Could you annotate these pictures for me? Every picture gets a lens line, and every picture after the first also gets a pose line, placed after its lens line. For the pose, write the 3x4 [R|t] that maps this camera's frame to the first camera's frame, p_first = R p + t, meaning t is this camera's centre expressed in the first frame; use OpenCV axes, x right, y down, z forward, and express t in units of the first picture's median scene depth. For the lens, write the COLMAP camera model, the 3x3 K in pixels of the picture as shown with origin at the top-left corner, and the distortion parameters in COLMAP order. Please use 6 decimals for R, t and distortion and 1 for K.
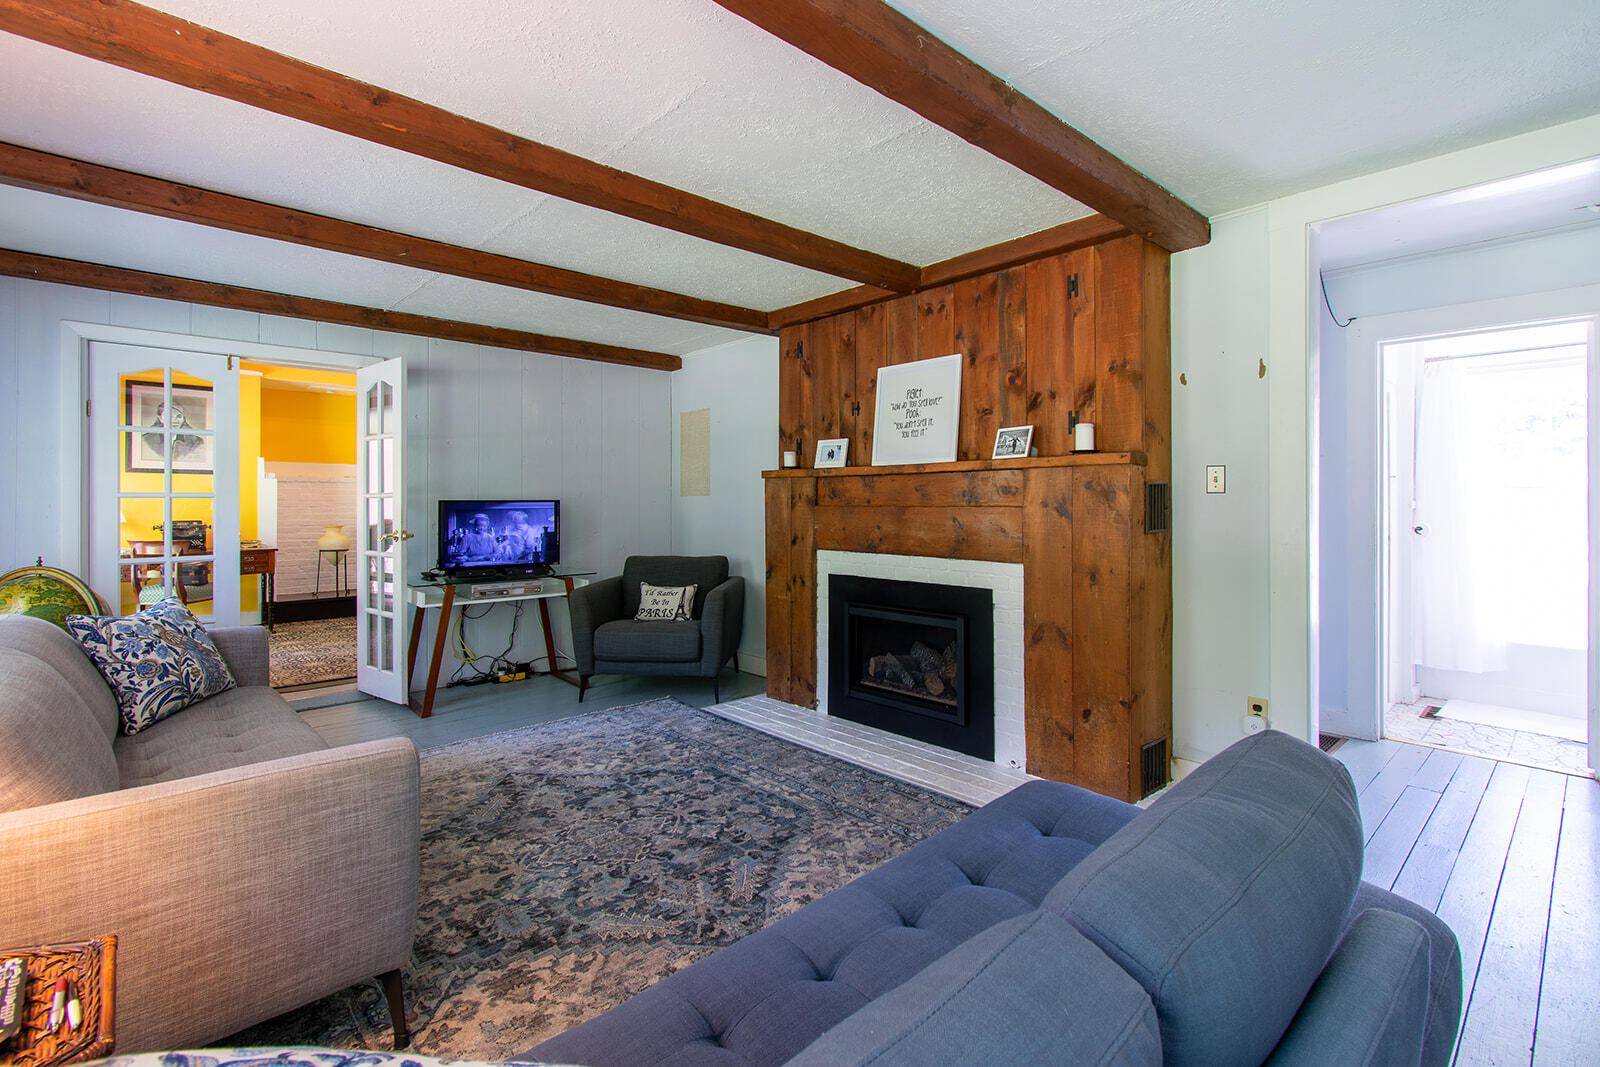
lens RADIAL K [[731.8, 0, 803.0], [0, 731.8, 512.8], [0, 0, 1]] dist [0.003435, 0.000059]
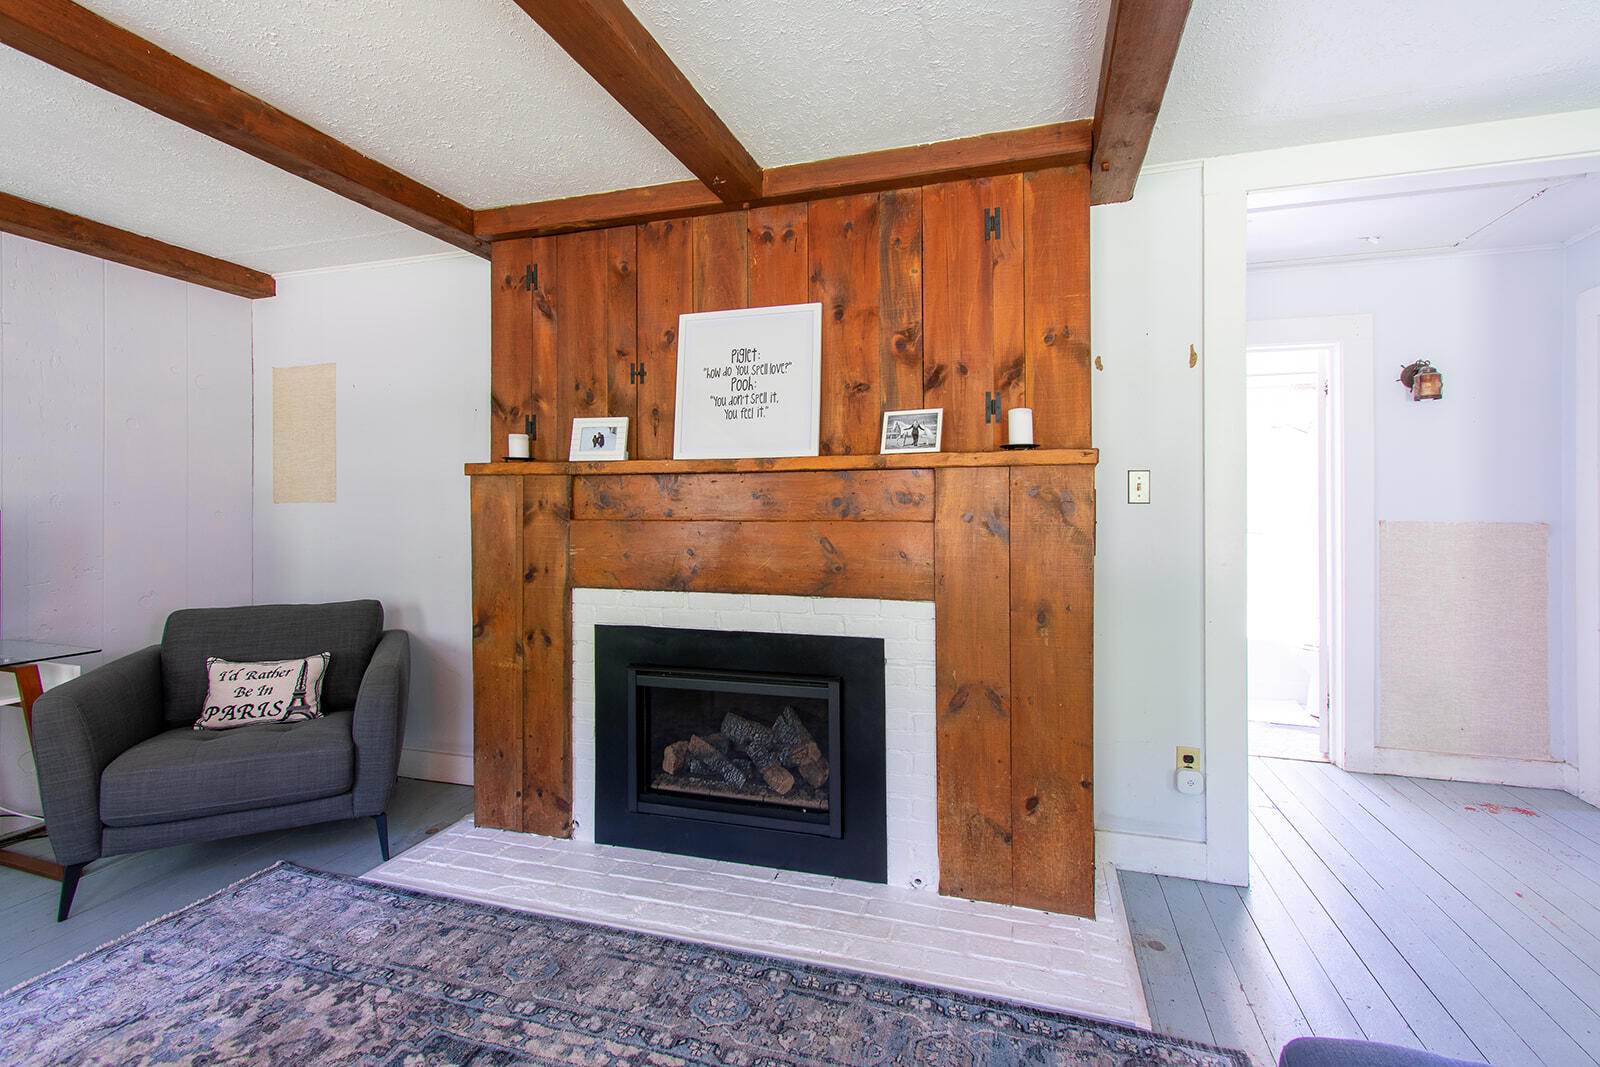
lens RADIAL K [[731.8, 0, 803.0], [0, 731.8, 512.8], [0, 0, 1]] dist [0.003435, 0.000059]
pose [[0.865023, -0.003563, 0.501719, -0.143908], [0.007451, 0.999956, -0.005745, -0.011621], [-0.501677, 0.008708, 0.865011, 0.382599]]
